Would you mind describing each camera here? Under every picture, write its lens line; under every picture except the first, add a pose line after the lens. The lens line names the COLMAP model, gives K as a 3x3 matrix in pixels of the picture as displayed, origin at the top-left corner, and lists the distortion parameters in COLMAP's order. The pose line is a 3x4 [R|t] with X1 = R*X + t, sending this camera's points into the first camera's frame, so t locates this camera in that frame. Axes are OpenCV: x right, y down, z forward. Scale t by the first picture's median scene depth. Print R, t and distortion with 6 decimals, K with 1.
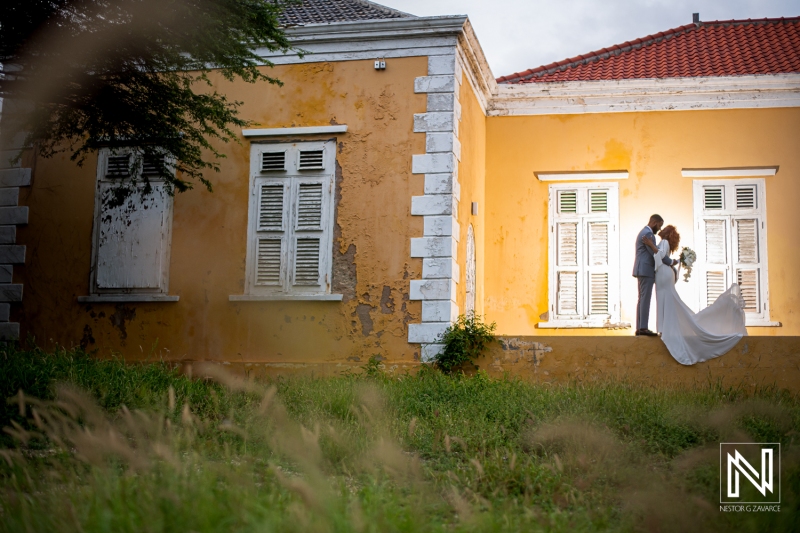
lens RADIAL K [[1178.8, 0, 400.0], [0, 1178.8, 266.5], [0, 0, 1]] dist [-0.086852, -0.032221]
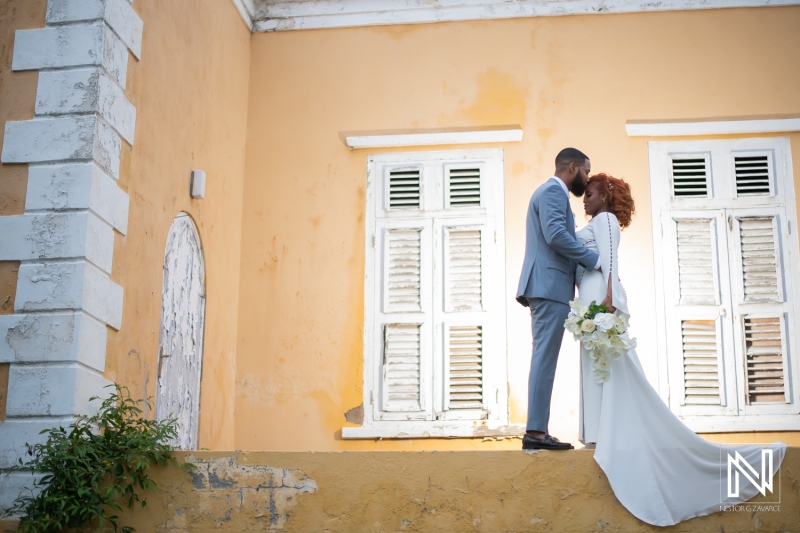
lens RADIAL K [[1178.8, 0, 400.0], [0, 1178.8, 266.5], [0, 0, 1]] dist [-0.086852, -0.032221]
pose [[0.997970, 0.006291, 0.063374, 0.112242], [0.000411, 0.994452, -0.105195, 0.033104], [-0.063685, 0.105007, 0.992430, 0.514430]]
